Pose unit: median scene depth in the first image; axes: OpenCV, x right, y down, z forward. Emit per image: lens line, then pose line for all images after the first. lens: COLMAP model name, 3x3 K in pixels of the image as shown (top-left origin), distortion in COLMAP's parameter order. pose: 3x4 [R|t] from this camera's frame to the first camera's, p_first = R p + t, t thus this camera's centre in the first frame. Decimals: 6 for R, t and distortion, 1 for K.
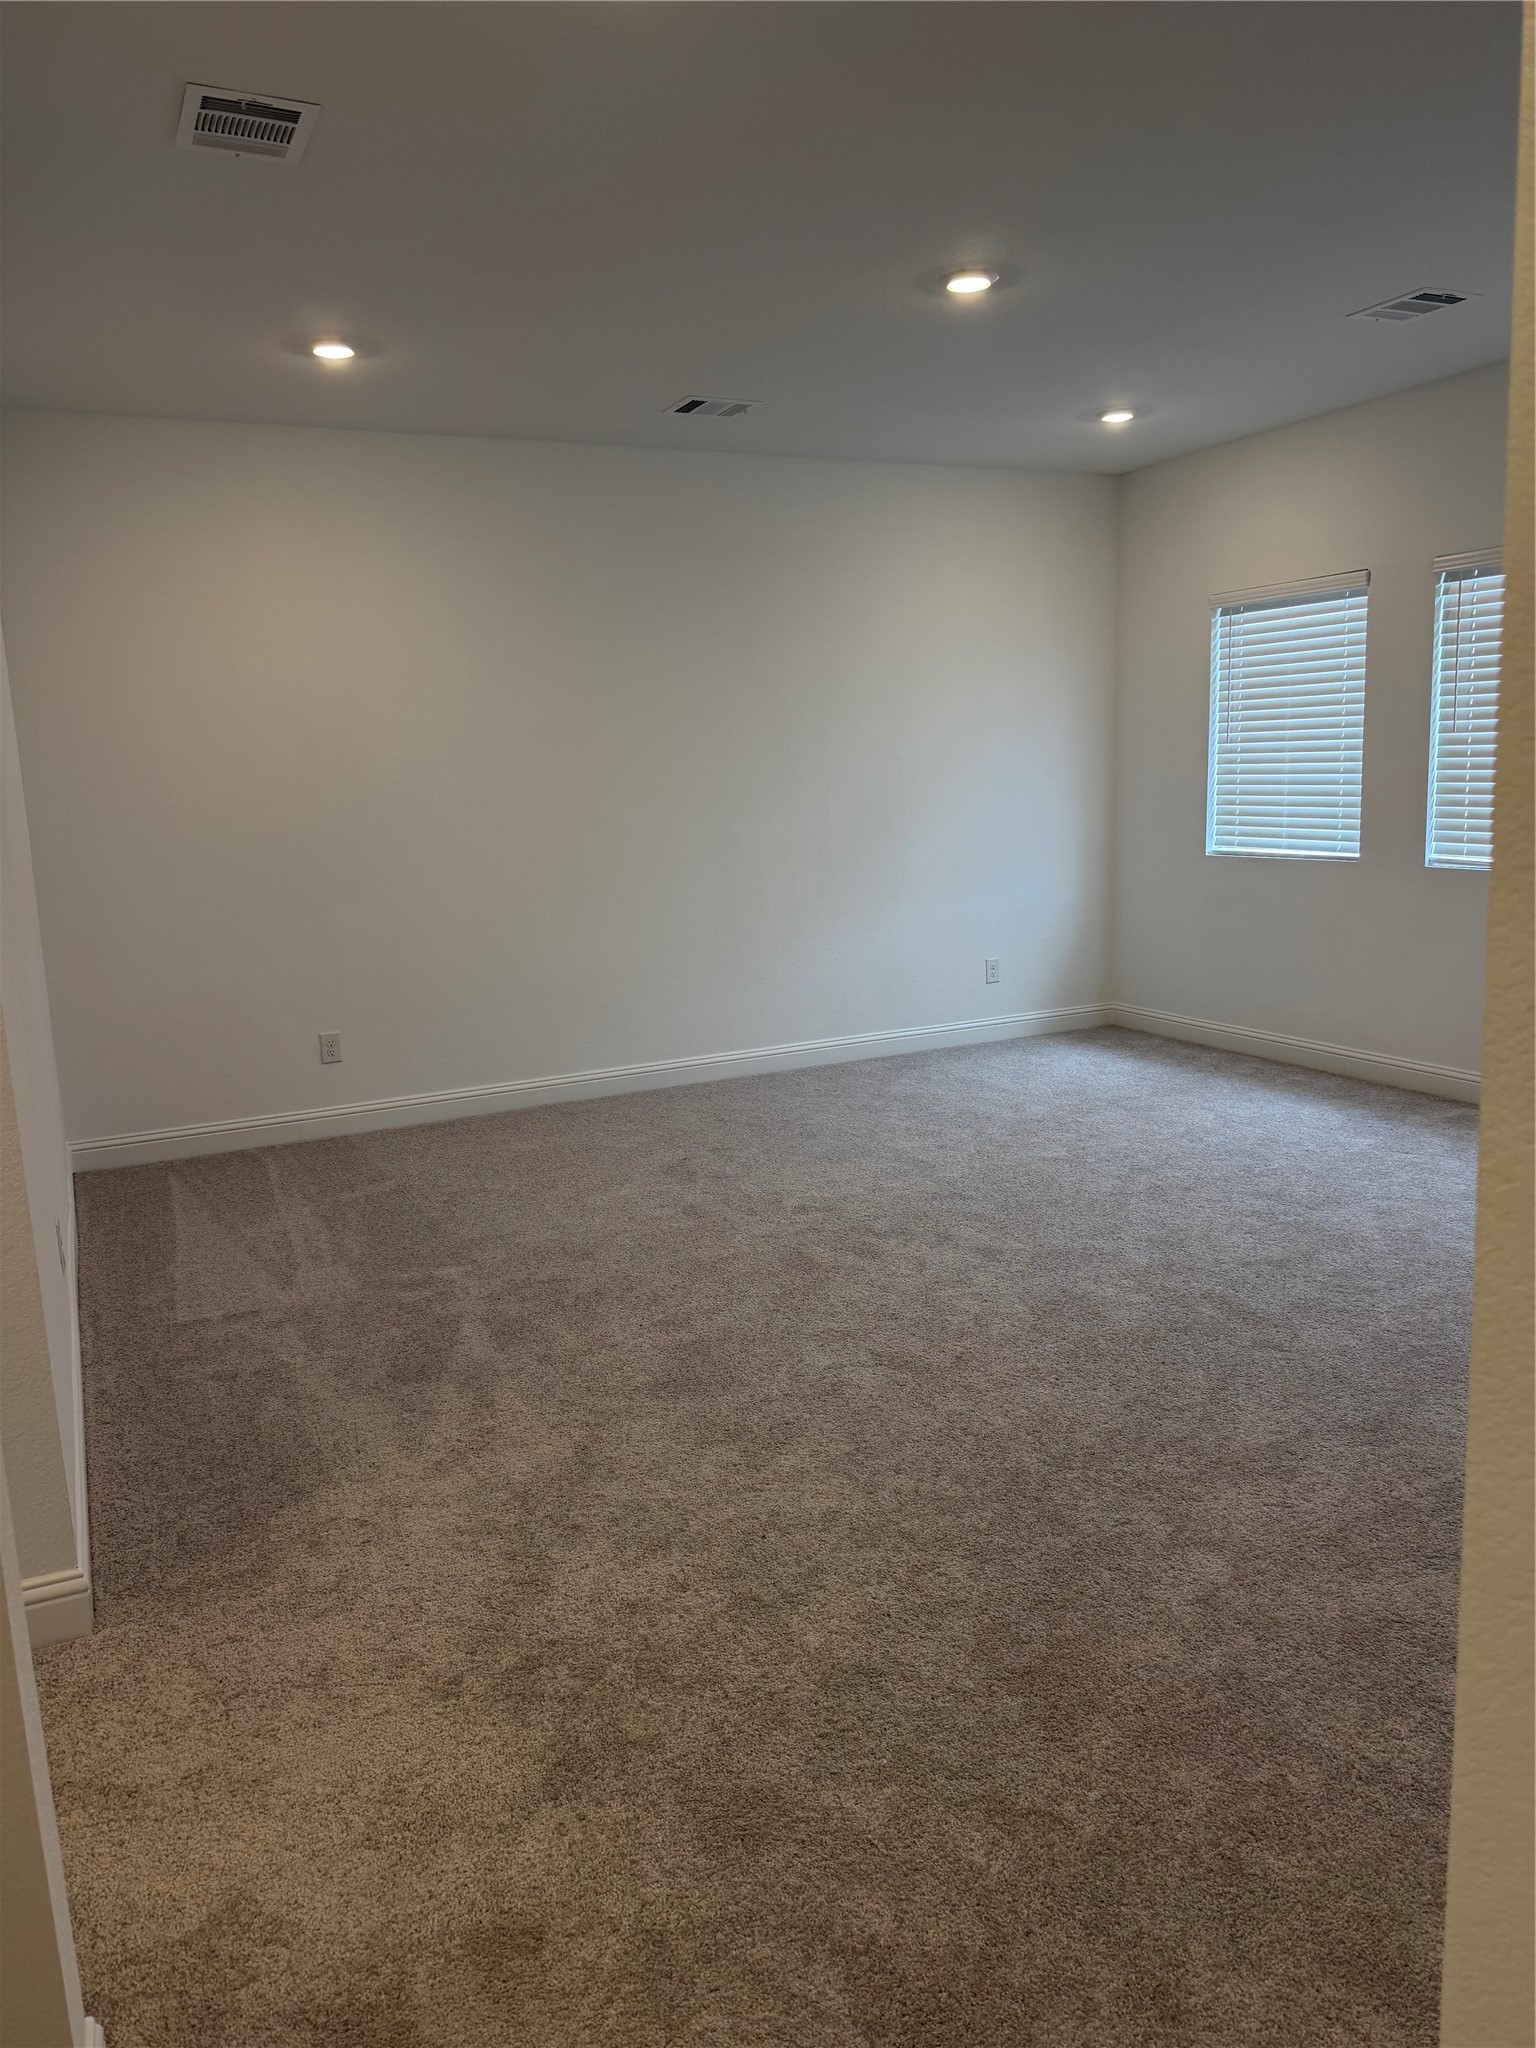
lens RADIAL K [[1466.6, 0, 768.0], [0, 1466.6, 1024.0], [0, 0, 1]] dist [0.026883, -0.024912]
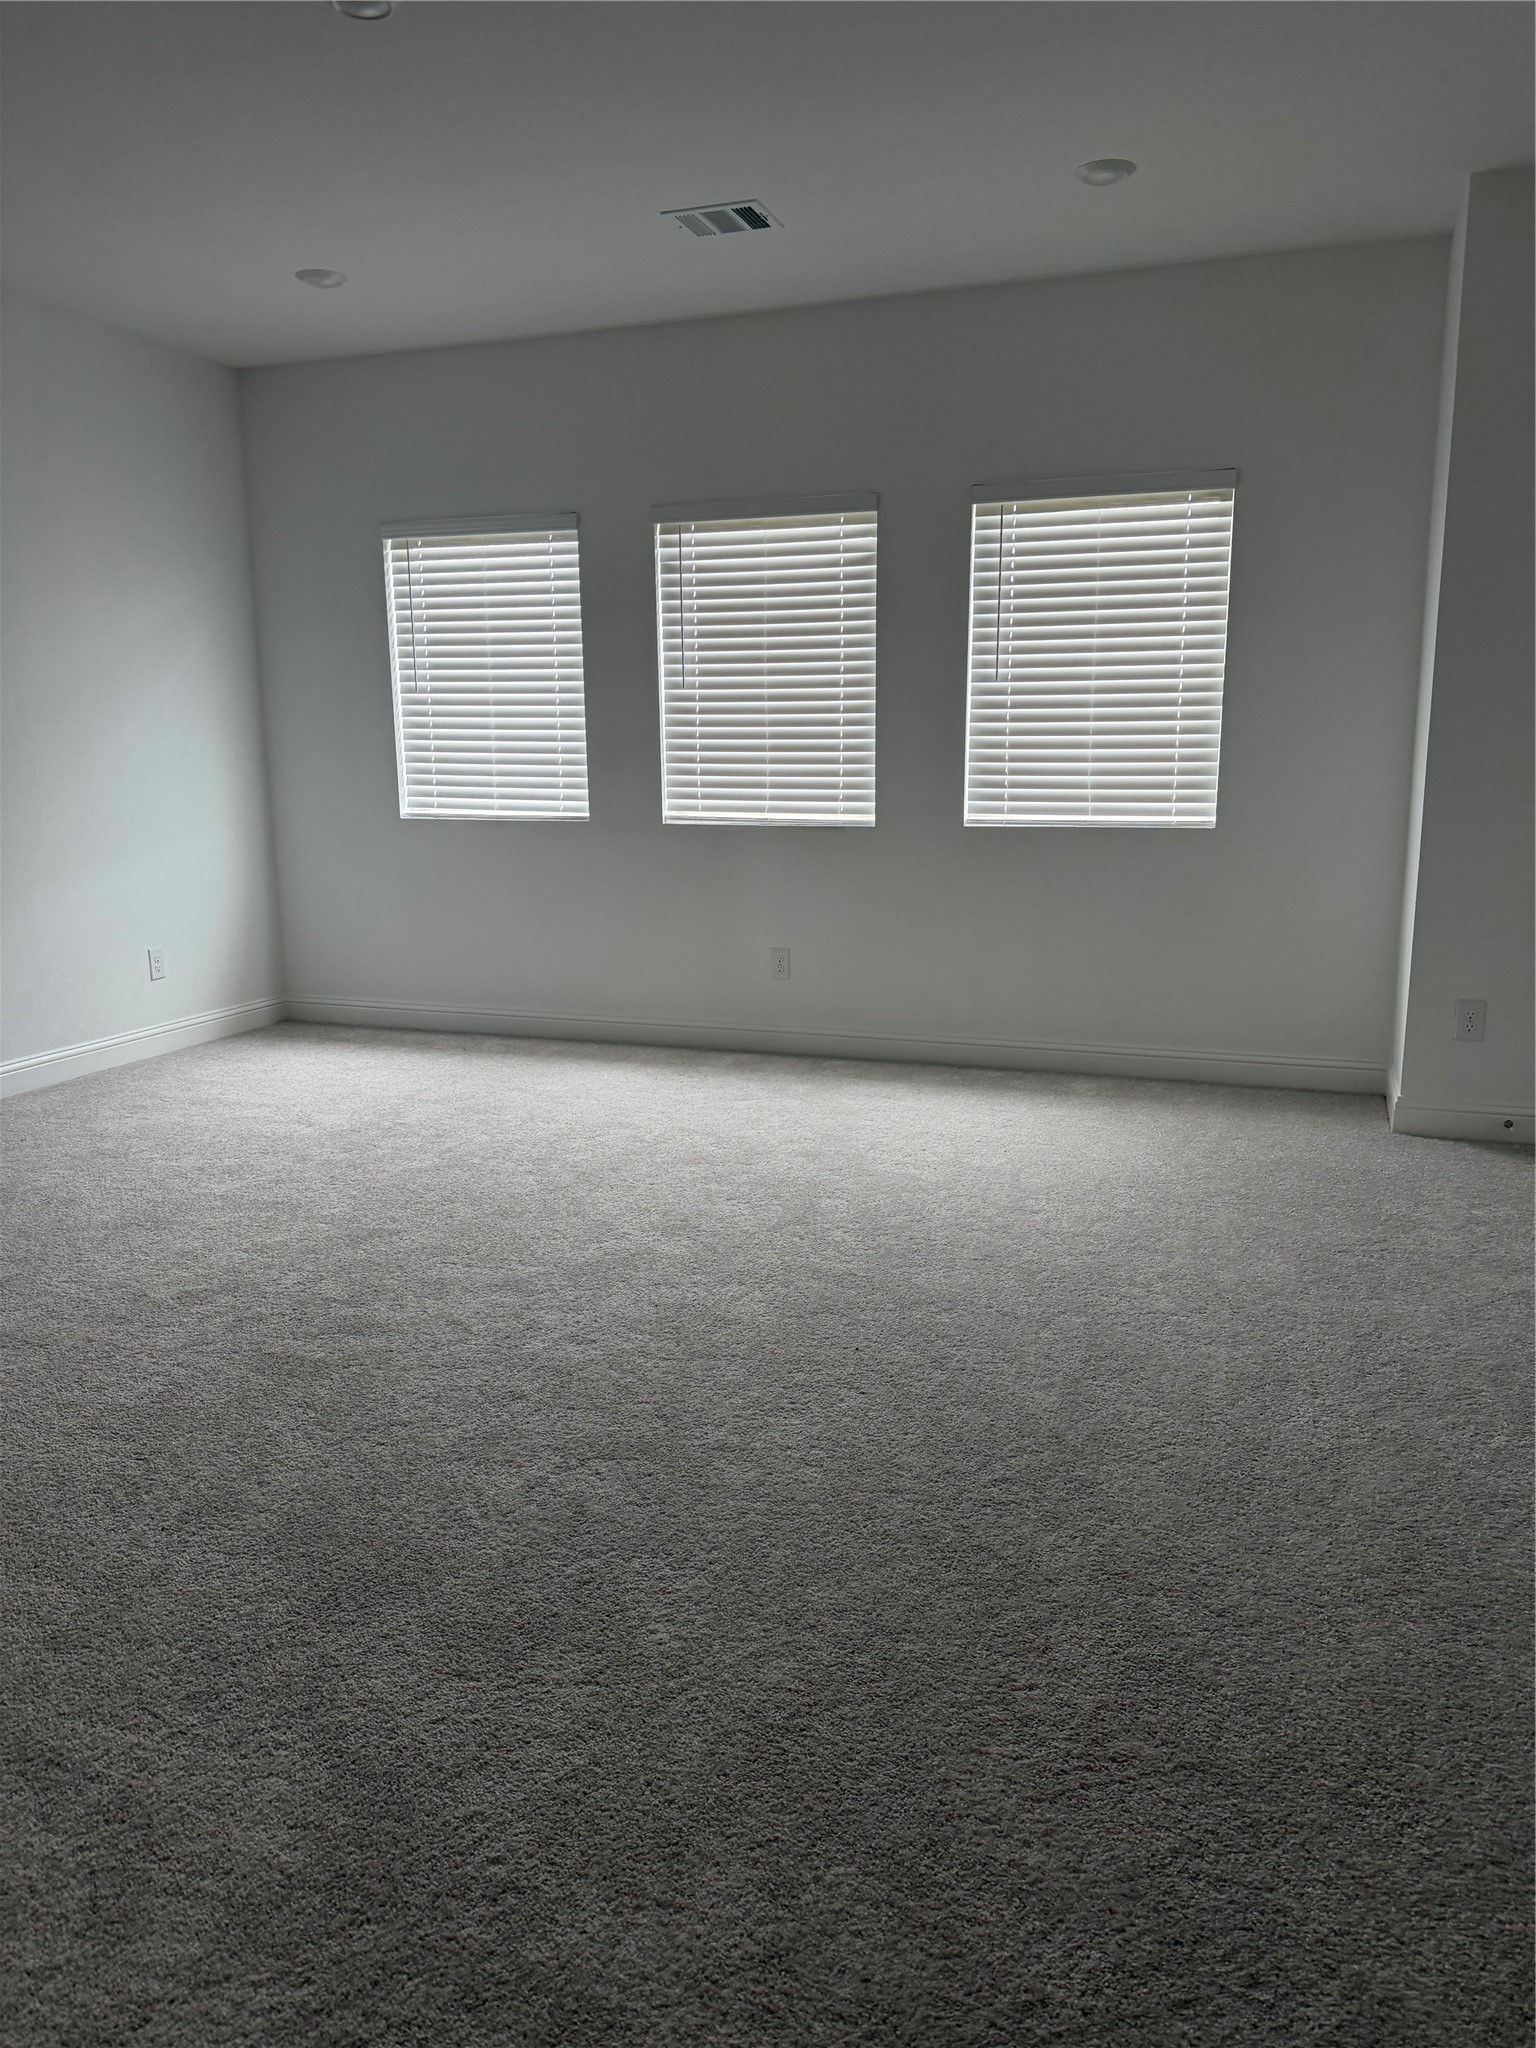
lens RADIAL K [[1425.2, 0, 828.1], [0, 1425.2, 1026.8], [0, 0, 1]] dist [0.227974, -0.422028]
pose [[0.711722, -0.109164, 0.693927, -0.196593], [0.107070, 0.993167, 0.046423, -0.001449], [-0.694253, 0.041258, 0.718547, 0.241030]]
